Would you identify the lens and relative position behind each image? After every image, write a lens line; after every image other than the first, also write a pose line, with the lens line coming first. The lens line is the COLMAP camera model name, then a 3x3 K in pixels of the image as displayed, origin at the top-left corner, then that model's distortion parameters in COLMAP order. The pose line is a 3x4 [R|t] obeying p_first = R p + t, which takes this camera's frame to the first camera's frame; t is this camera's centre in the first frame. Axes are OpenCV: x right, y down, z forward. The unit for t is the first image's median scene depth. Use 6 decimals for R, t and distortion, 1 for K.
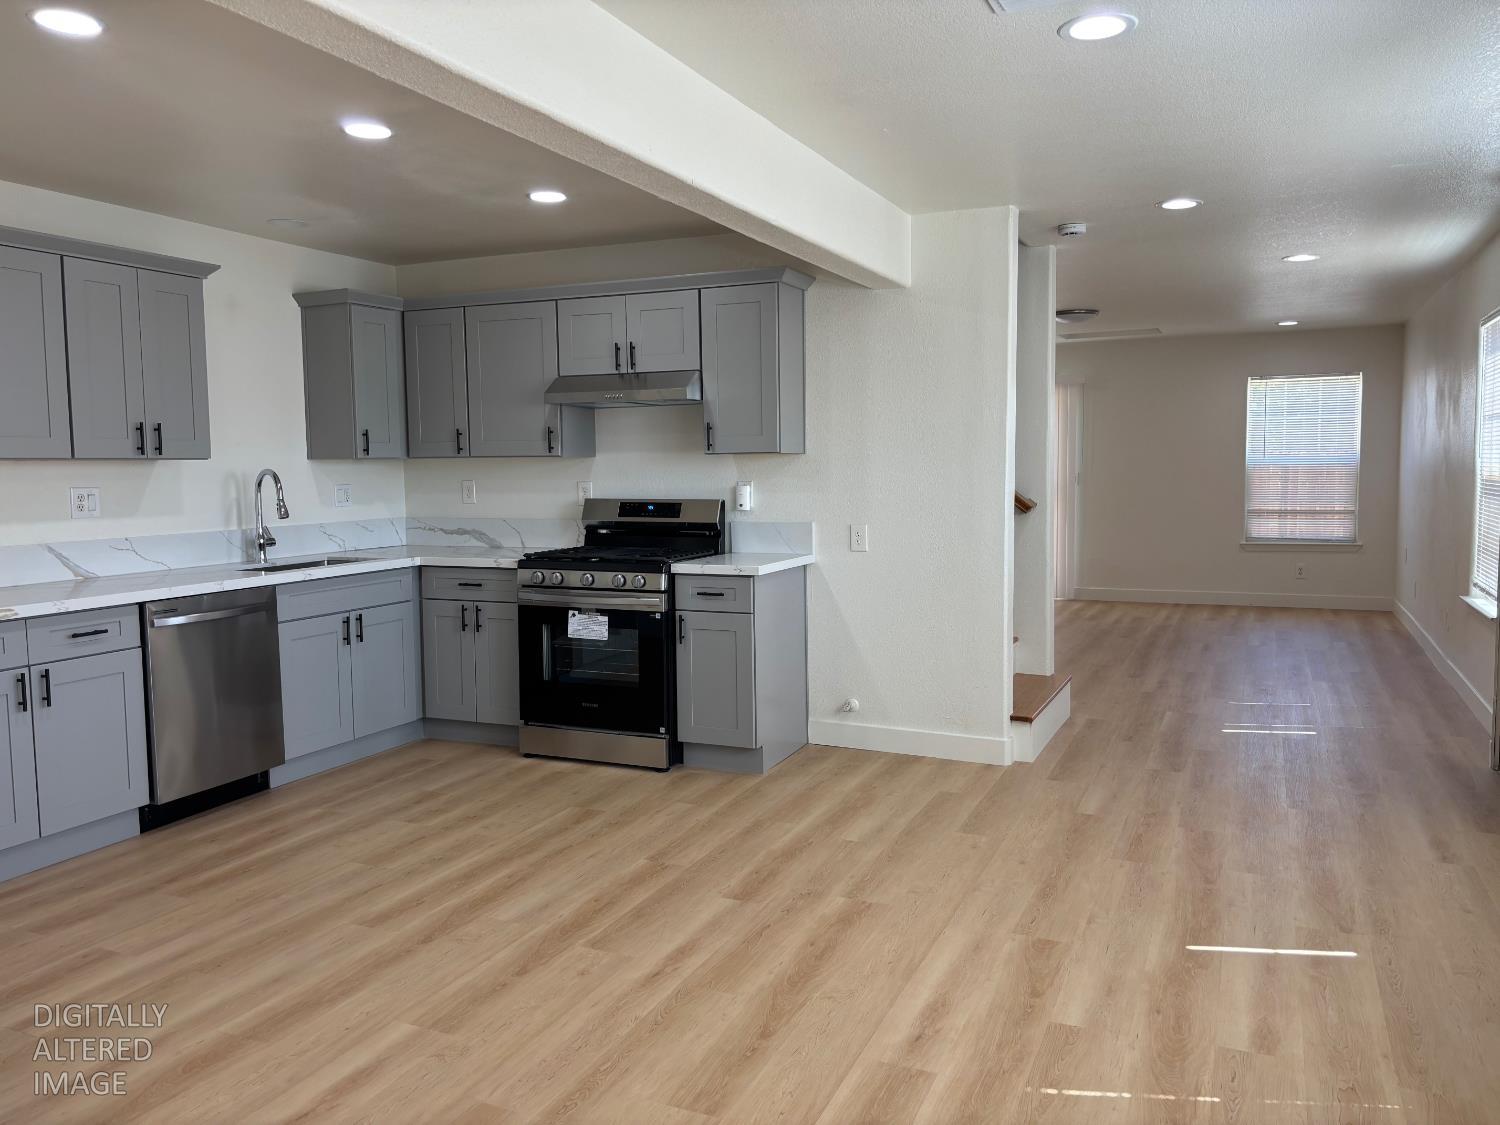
lens RADIAL K [[1151.9, 0, 754.3], [0, 1151.9, 549.9], [0, 0, 1]] dist [0.086663, -0.125964]
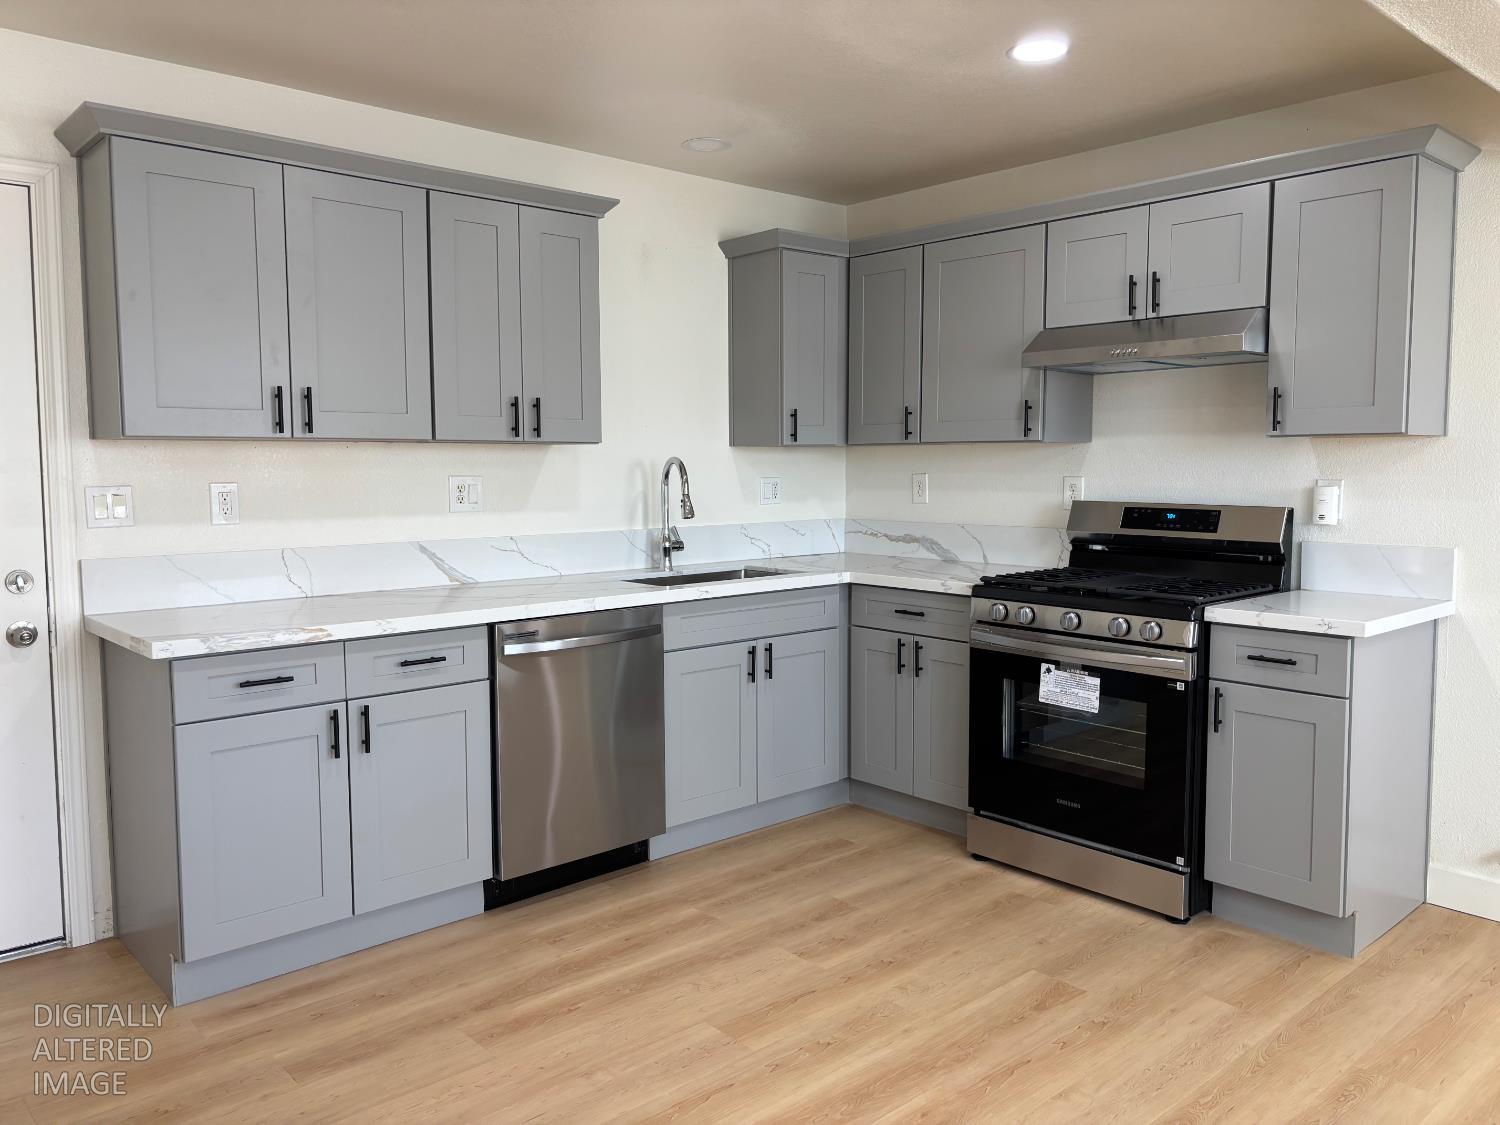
lens RADIAL K [[1151.9, 0, 754.3], [0, 1151.9, 549.9], [0, 0, 1]] dist [0.086663, -0.125964]
pose [[0.914523, 0.041455, -0.402404, -0.042185], [-0.039151, 0.999136, 0.013954, -0.018656], [0.402635, 0.002993, 0.915356, 0.300173]]
